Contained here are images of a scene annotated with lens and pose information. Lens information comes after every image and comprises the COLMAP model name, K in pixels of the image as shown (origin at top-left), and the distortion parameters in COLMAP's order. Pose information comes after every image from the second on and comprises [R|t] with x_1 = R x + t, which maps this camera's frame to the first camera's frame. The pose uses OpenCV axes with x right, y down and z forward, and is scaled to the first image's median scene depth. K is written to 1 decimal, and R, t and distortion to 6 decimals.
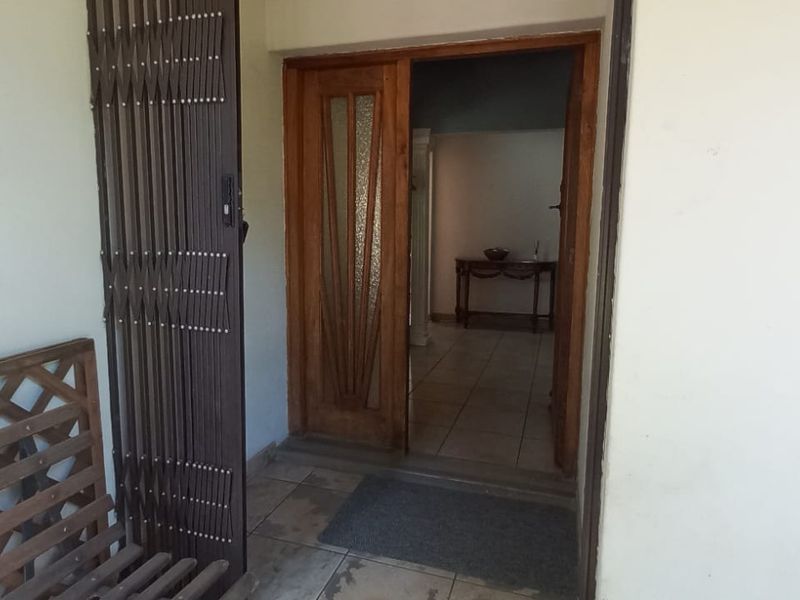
lens RADIAL K [[522.0, 0, 400.8], [0, 522.0, 286.0], [0, 0, 1]] dist [0.003240, 0.002965]
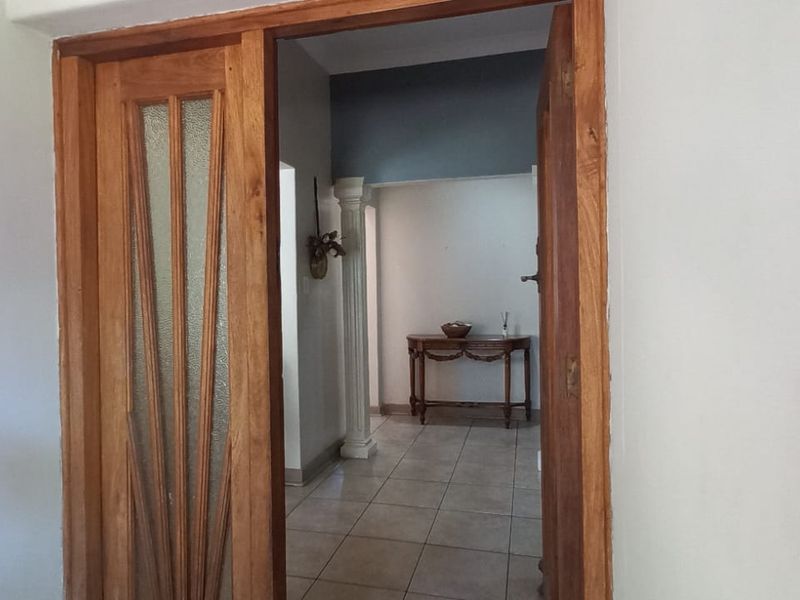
lens RADIAL K [[522.0, 0, 400.8], [0, 522.0, 286.0], [0, 0, 1]] dist [0.003240, 0.002965]
pose [[0.997933, -0.027338, 0.058163, 0.060663], [0.033893, 0.992801, -0.114881, -0.045173], [-0.054603, 0.116614, 0.991675, 0.228970]]
